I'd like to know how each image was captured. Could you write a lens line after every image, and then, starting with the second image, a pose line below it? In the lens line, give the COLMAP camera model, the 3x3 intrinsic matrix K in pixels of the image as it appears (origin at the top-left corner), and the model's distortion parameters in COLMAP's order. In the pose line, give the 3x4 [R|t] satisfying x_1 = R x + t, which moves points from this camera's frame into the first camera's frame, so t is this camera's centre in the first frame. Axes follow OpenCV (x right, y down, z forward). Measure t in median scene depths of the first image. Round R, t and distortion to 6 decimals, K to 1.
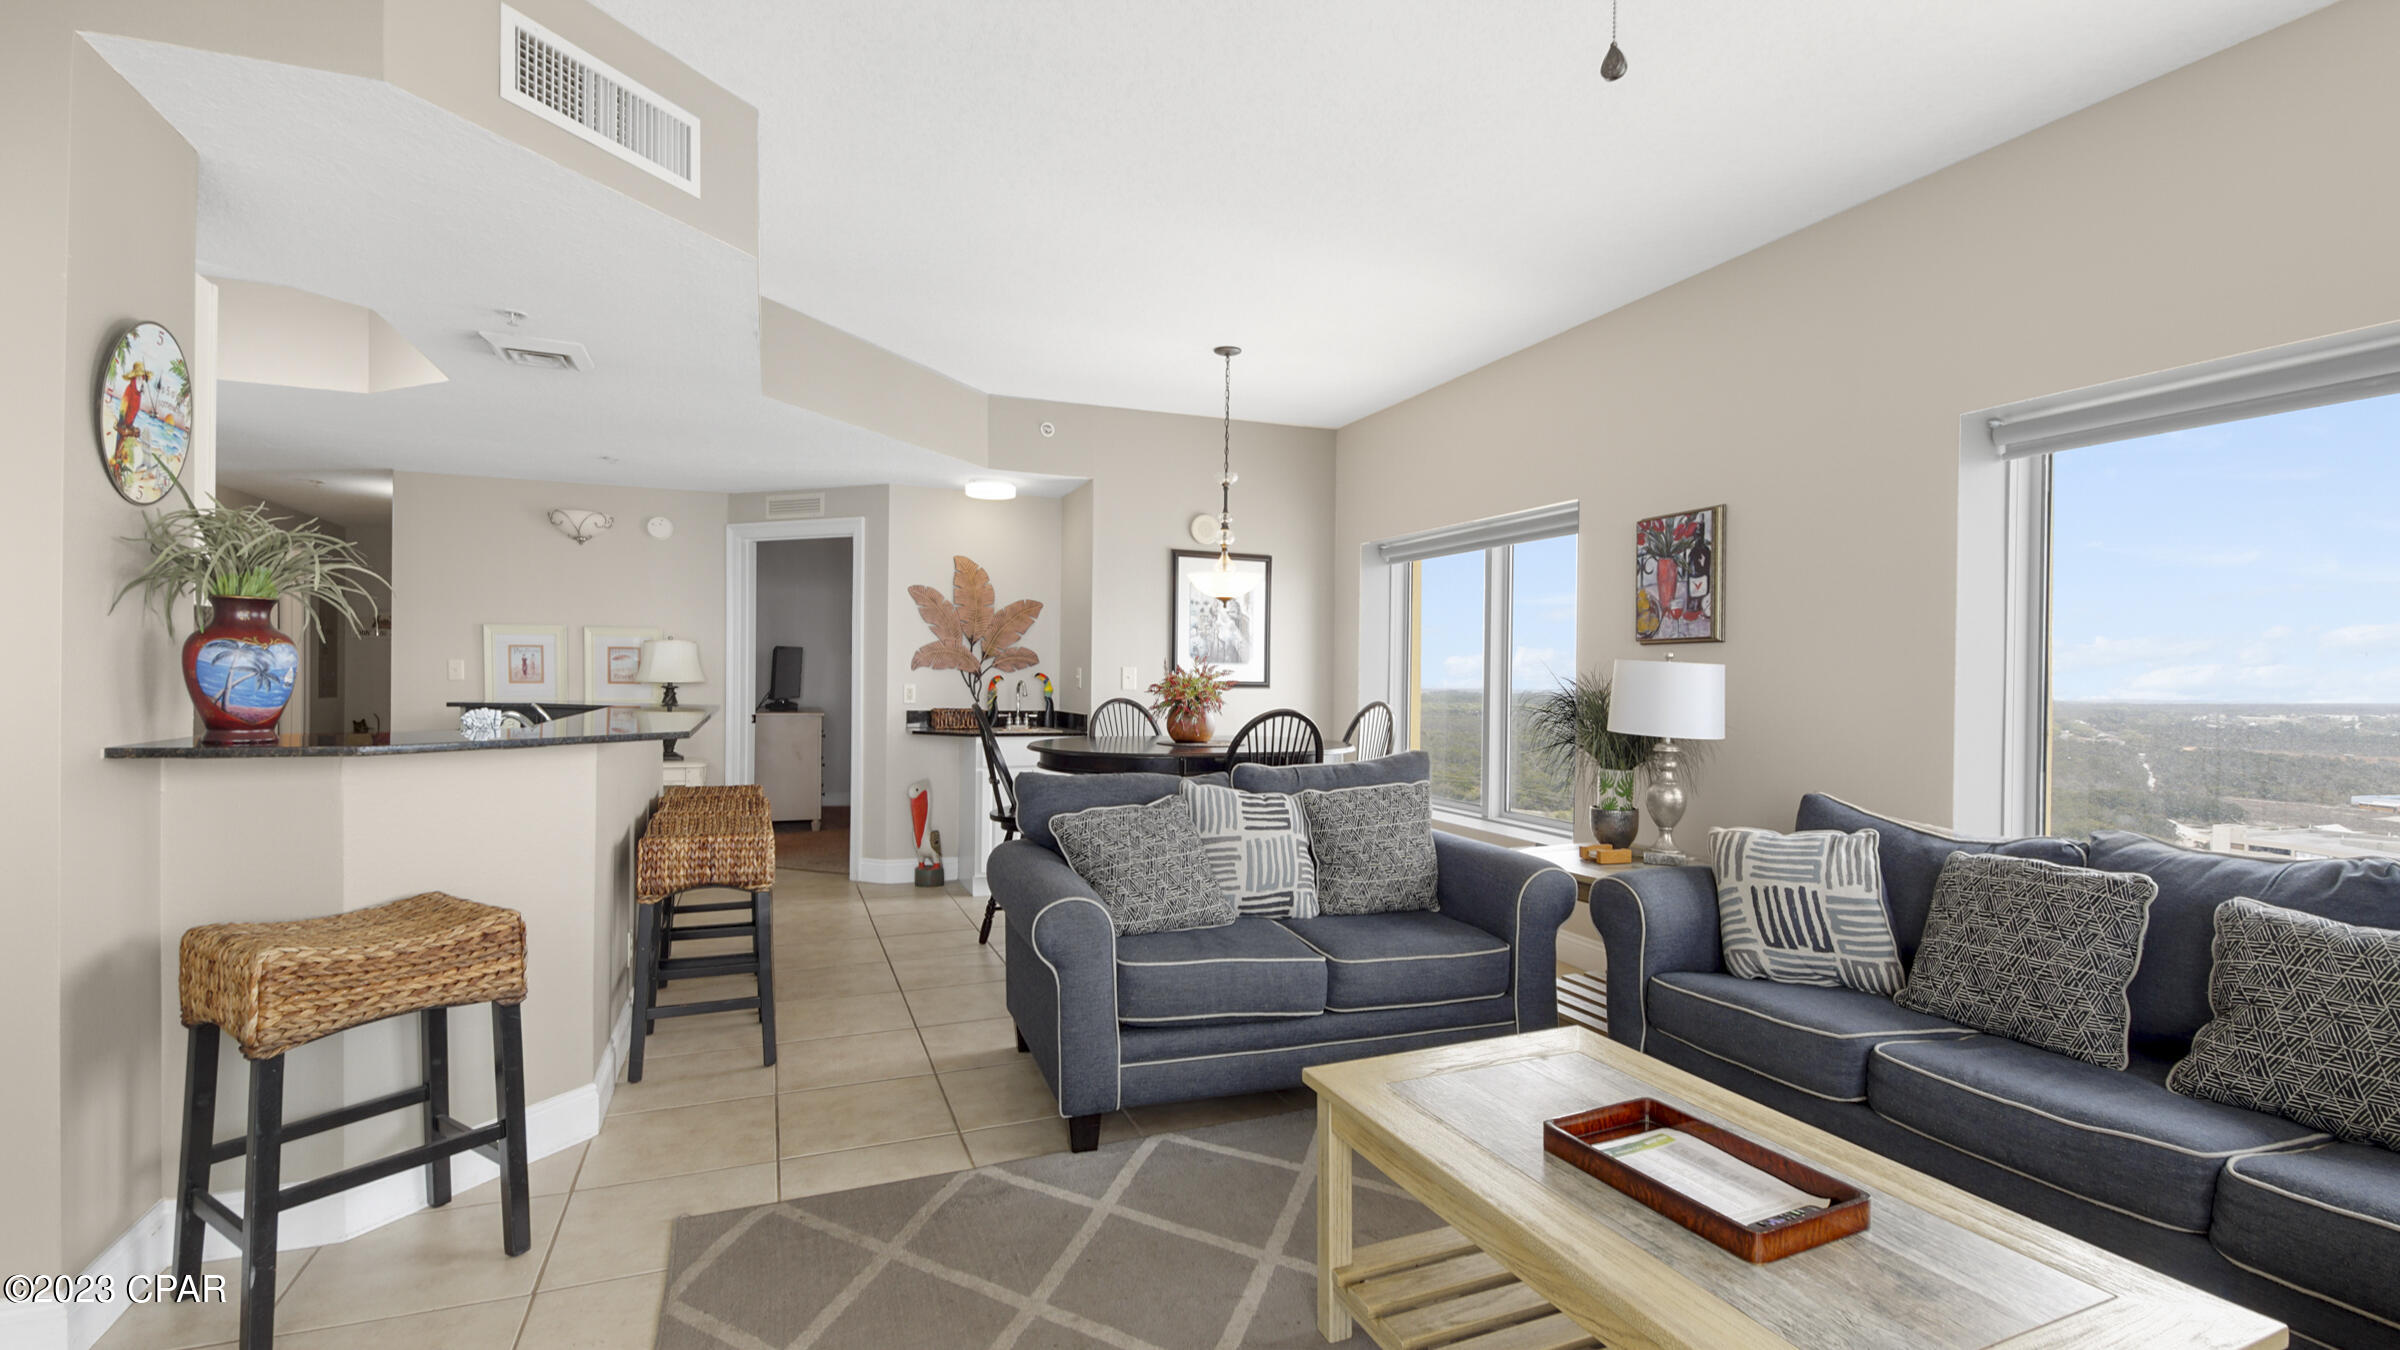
lens RADIAL K [[1074.6, 0, 1202.1], [0, 1074.6, 678.8], [0, 0, 1]] dist [0.002383, -0.000259]
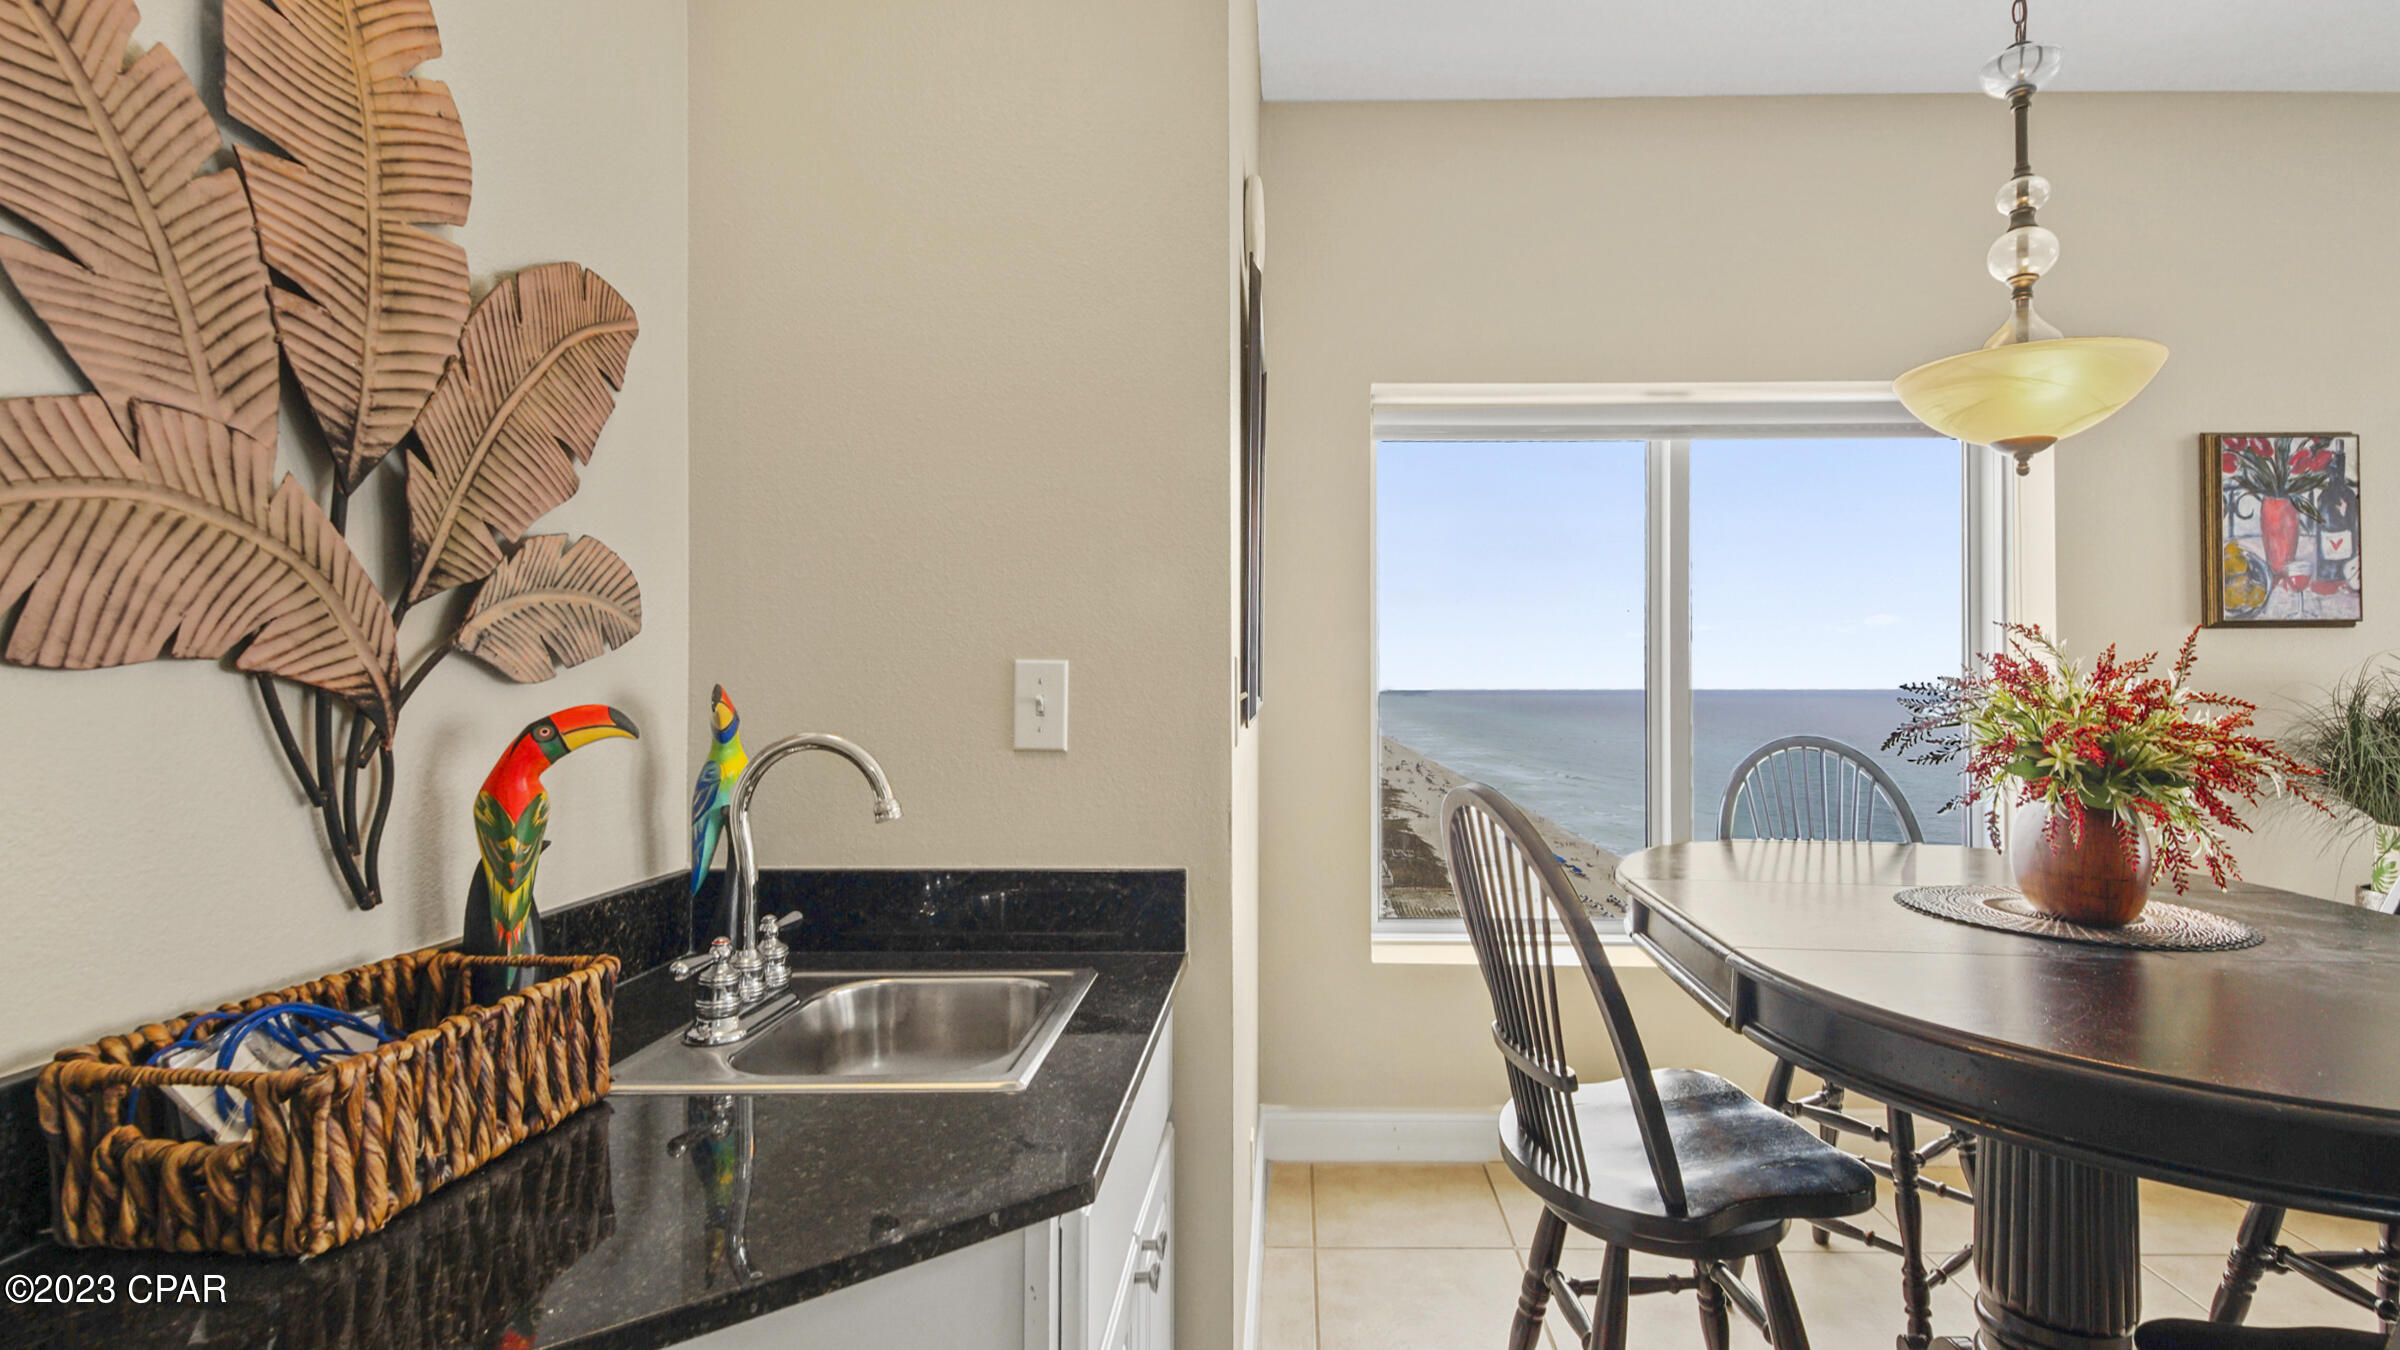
lens RADIAL K [[1074.6, 0, 1204.1], [0, 1074.6, 673.8], [0, 0, 1]] dist [0.002383, -0.000259]
pose [[0.413276, -0.008767, 0.910564, -0.452222], [0.007070, 0.999954, 0.006418, -0.012759], [-0.910579, 0.003786, 0.413319, 1.342833]]
